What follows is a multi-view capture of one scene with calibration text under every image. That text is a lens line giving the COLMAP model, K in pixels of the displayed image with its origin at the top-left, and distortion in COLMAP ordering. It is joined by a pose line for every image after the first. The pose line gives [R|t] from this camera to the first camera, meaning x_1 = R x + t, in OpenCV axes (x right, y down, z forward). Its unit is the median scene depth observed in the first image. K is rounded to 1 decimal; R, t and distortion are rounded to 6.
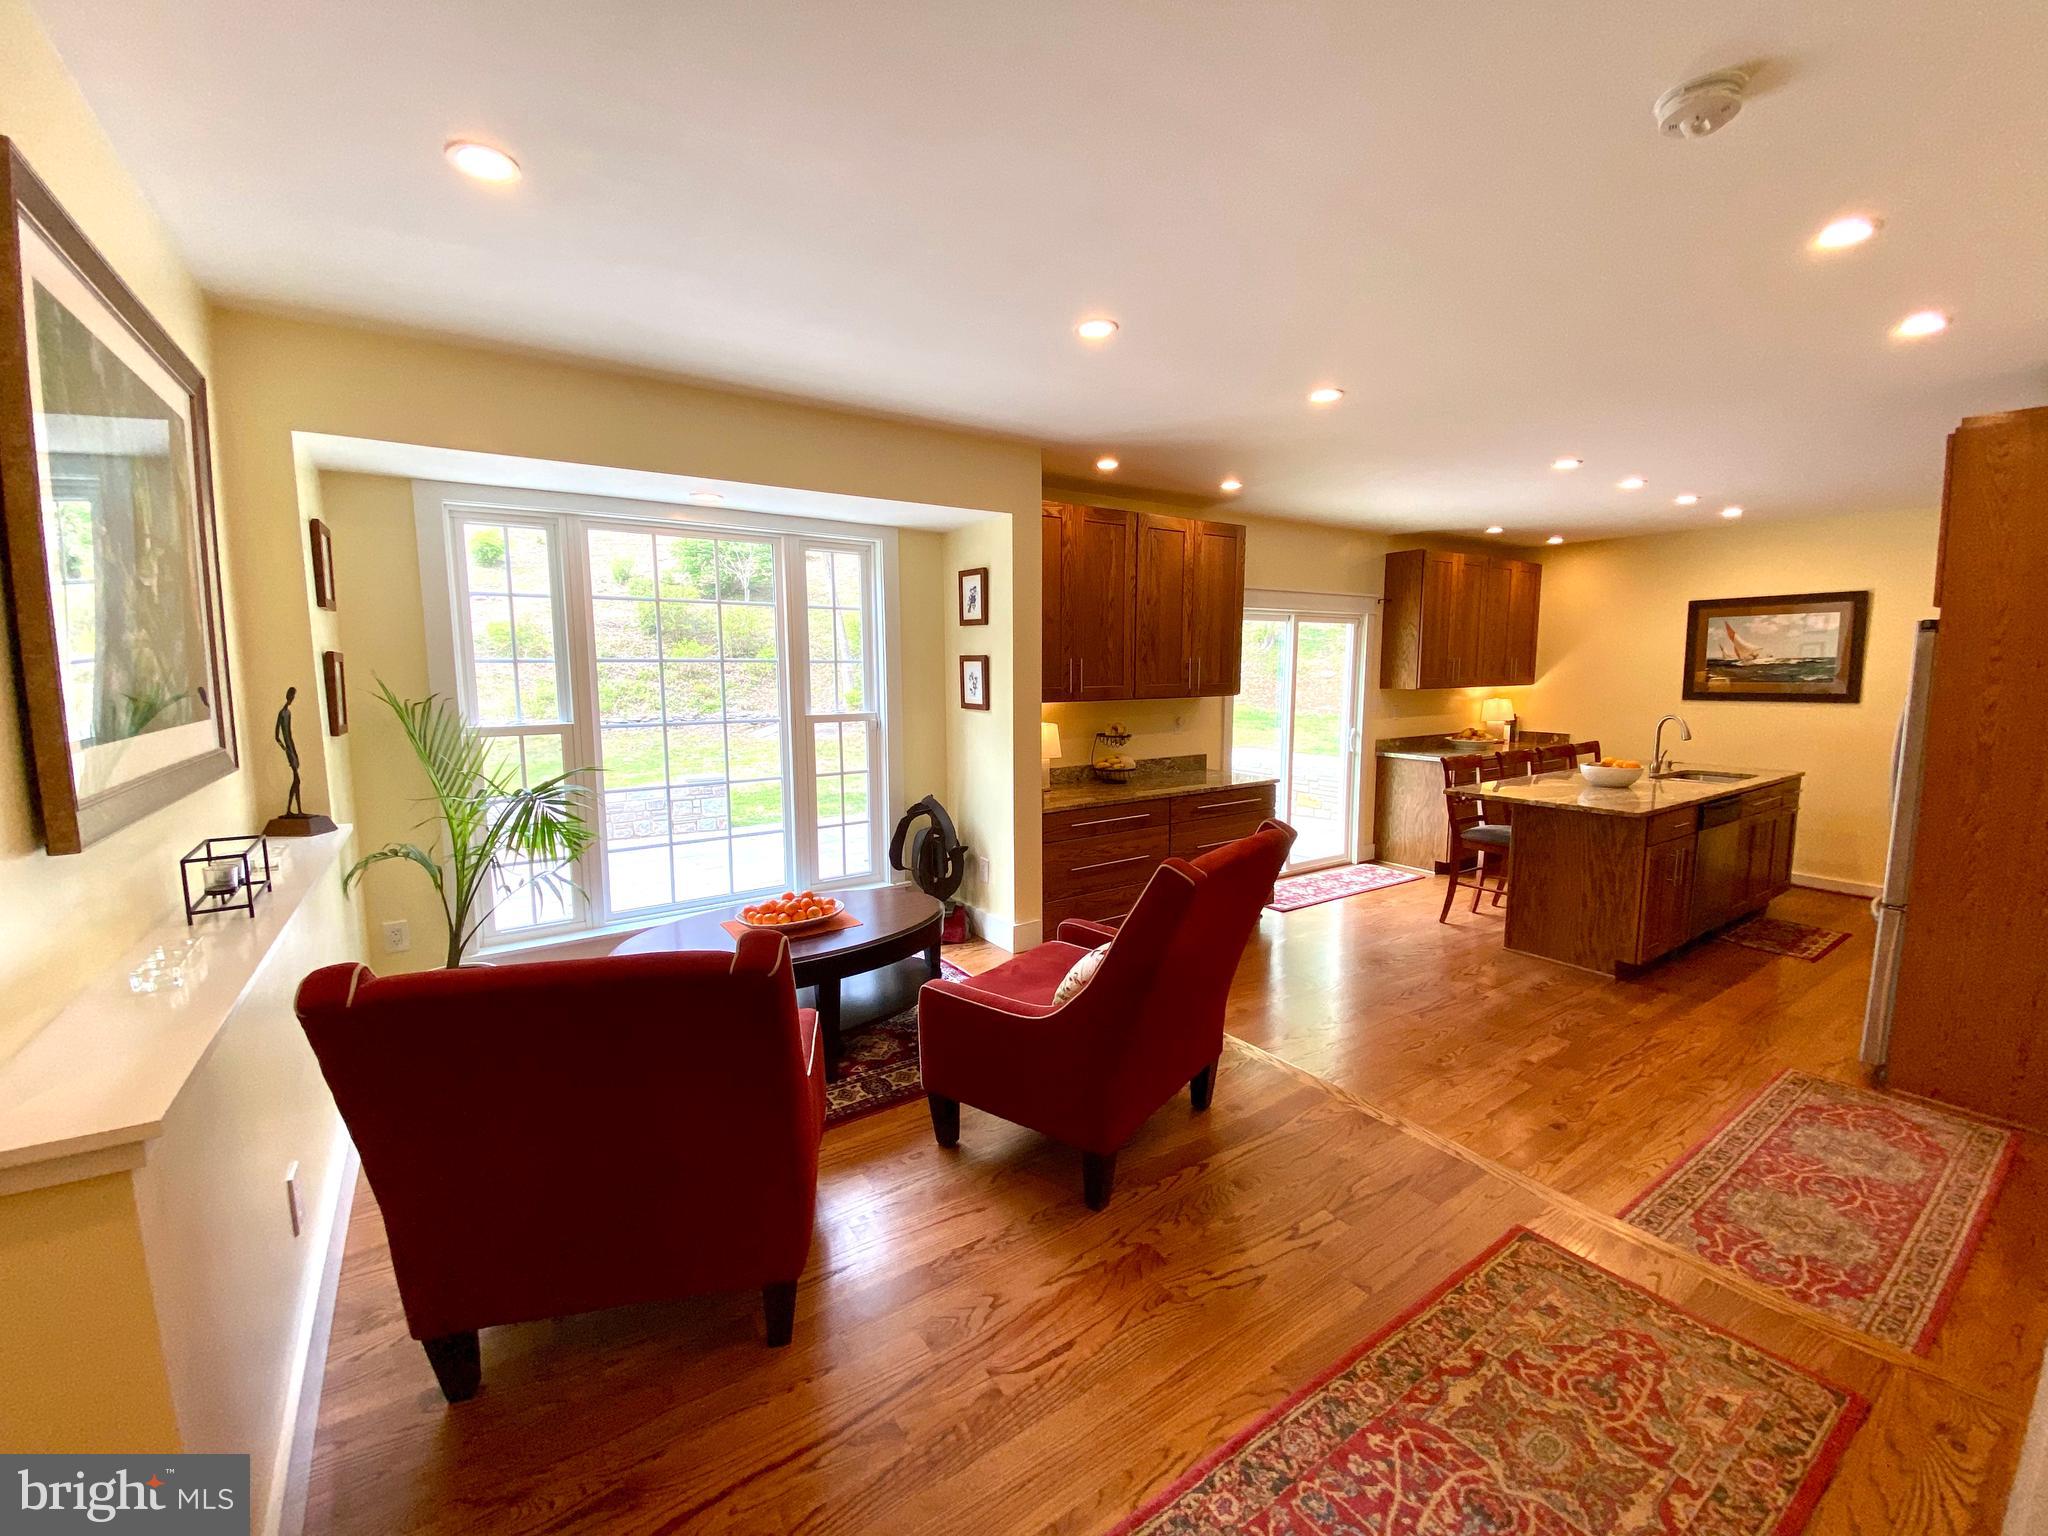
lens RADIAL K [[836.9, 0, 1023.2], [0, 836.9, 760.4], [0, 0, 1]] dist [0.036635, -0.029901]
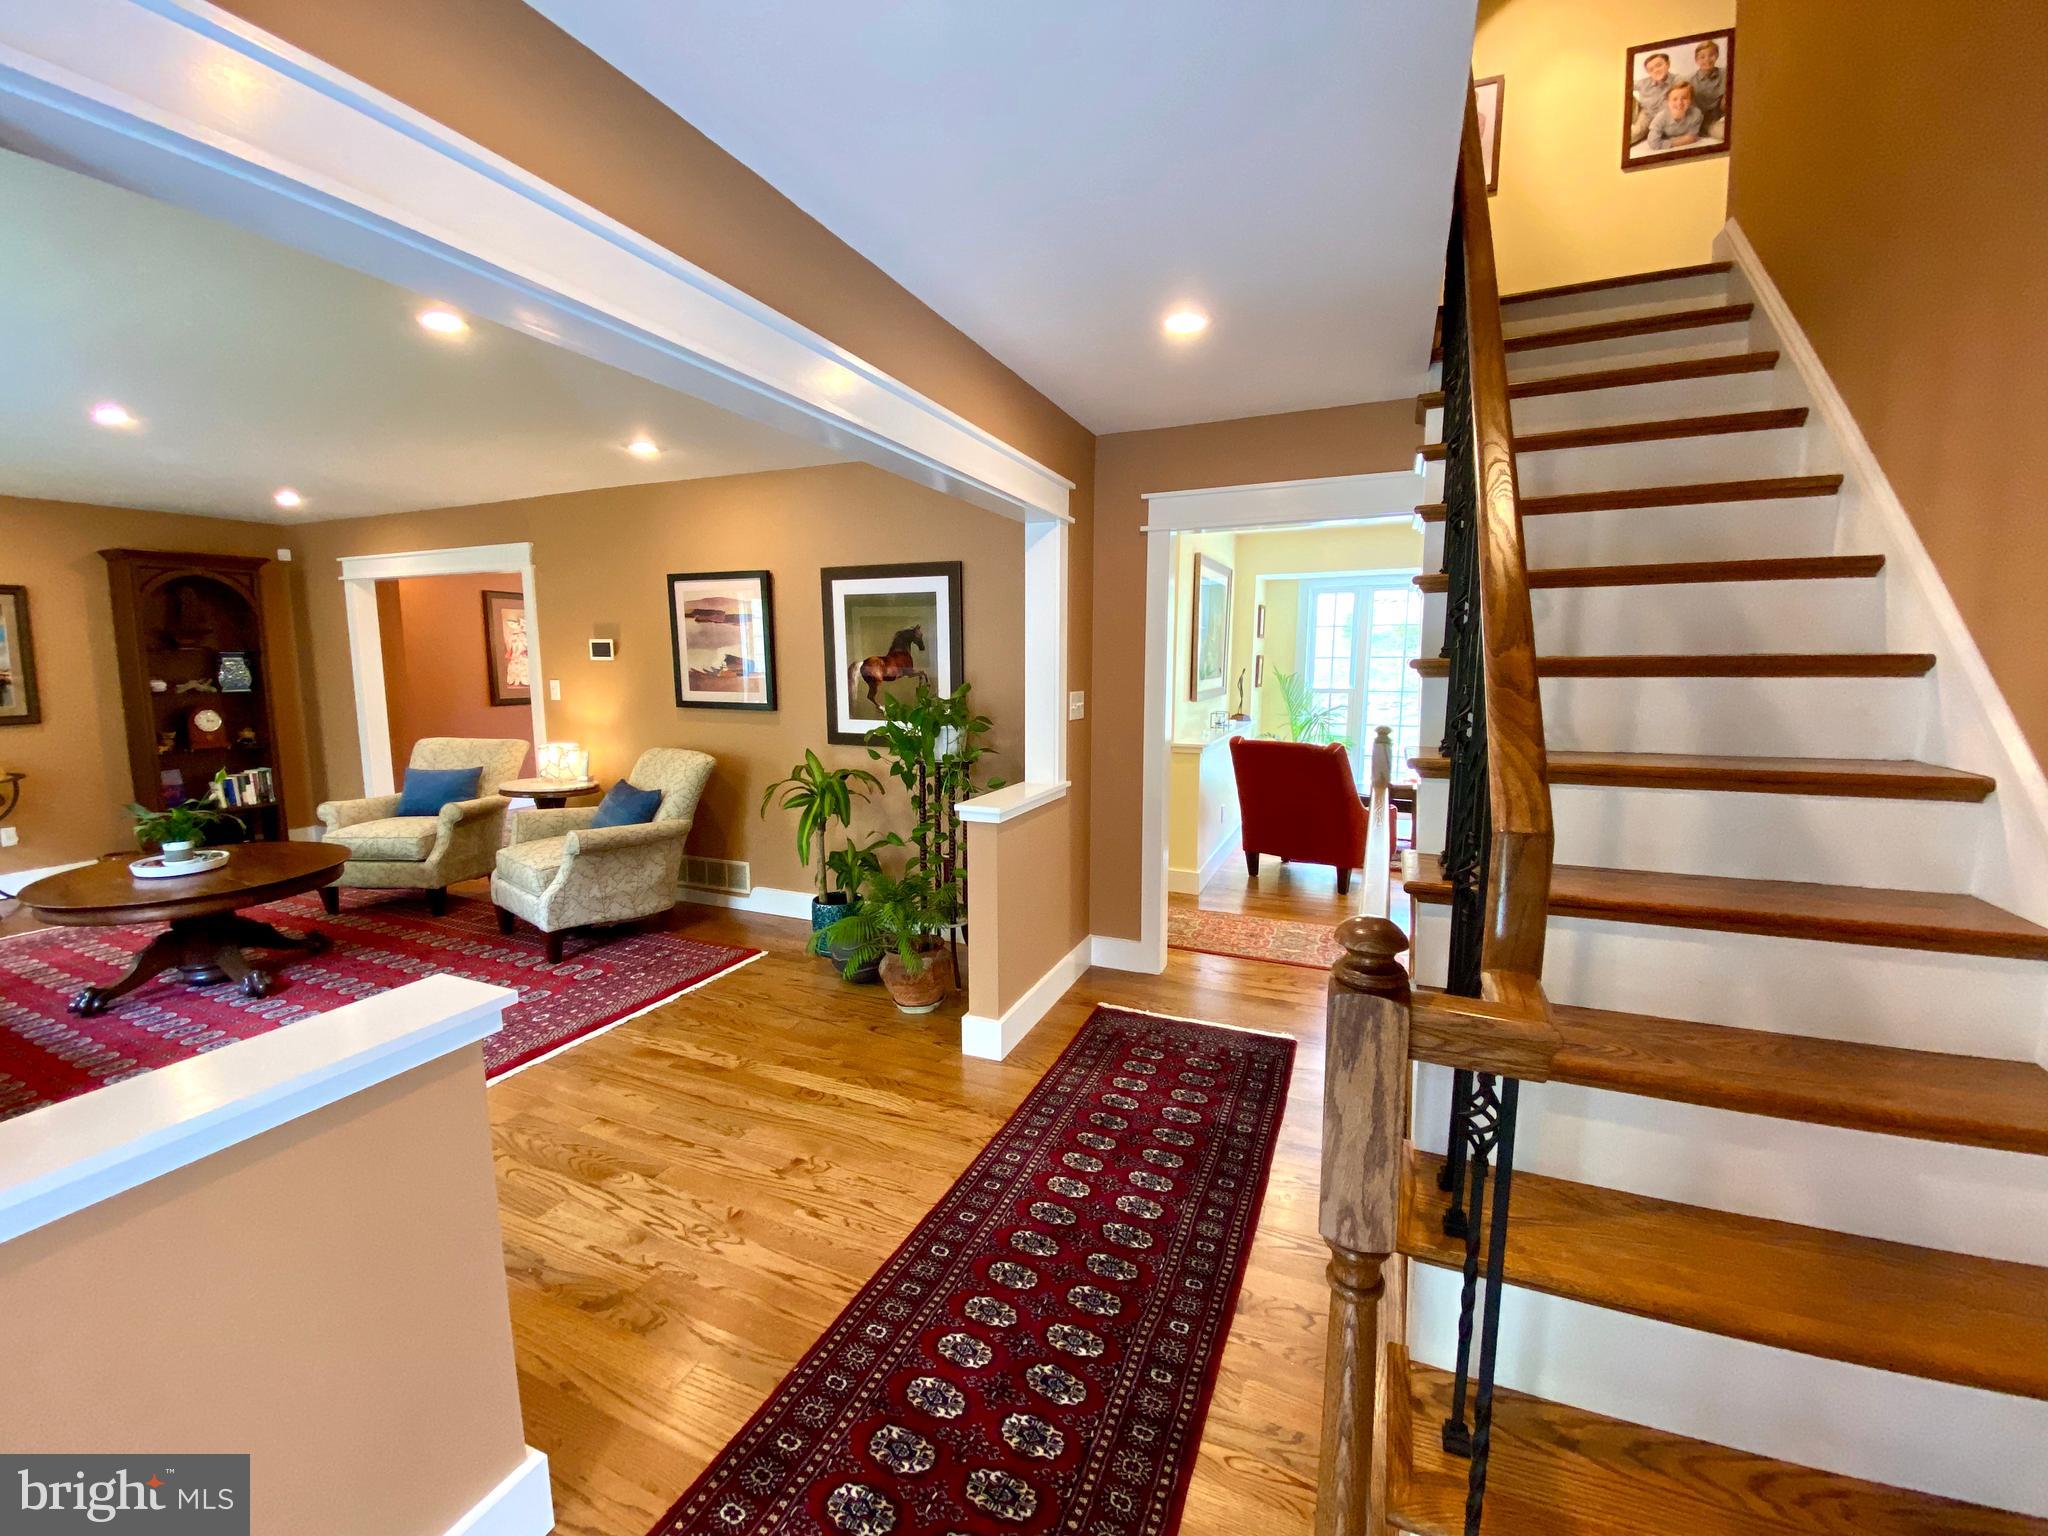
lens RADIAL K [[836.9, 0, 1023.2], [0, 836.9, 760.4], [0, 0, 1]] dist [0.036635, -0.029901]
pose [[0.549972, 0.110944, -0.827782, 0.515747], [-0.100716, 0.992715, 0.066135, 0.052539], [0.829088, 0.046999, 0.557139, -0.554189]]
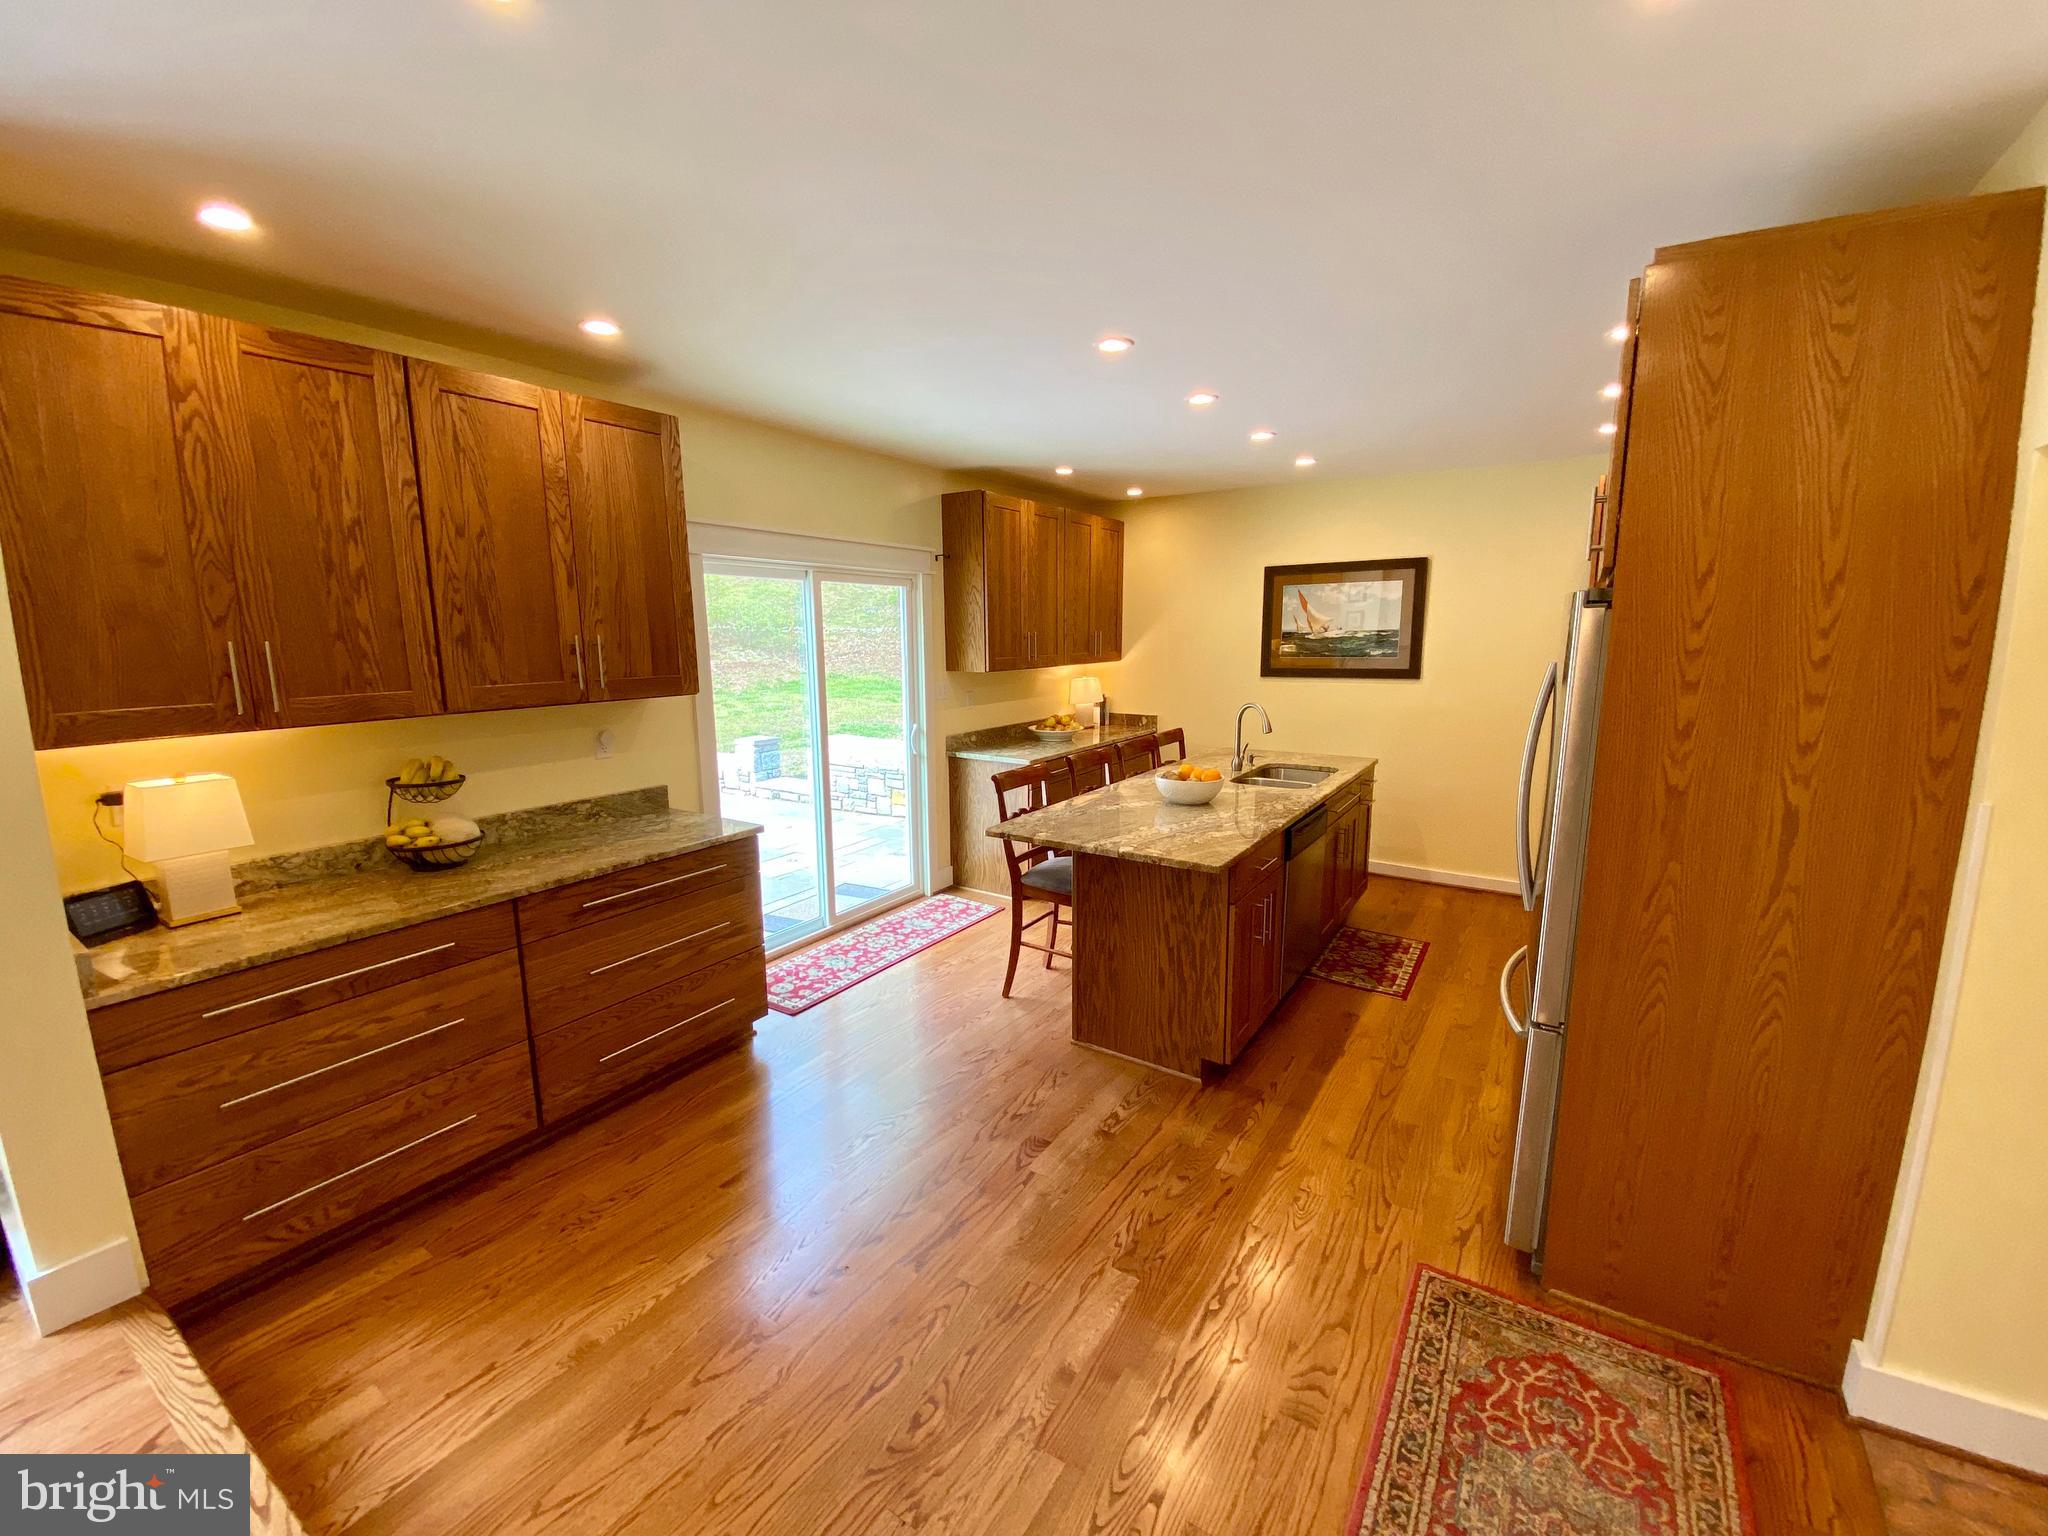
lens RADIAL K [[836.9, 0, 1023.2], [0, 836.9, 760.4], [0, 0, 1]] dist [0.036635, -0.029901]
pose [[0.924139, -0.062544, 0.376902, 0.260718], [0.047249, 0.997646, 0.049700, -0.051175], [-0.379123, -0.028122, 0.924919, 0.342257]]
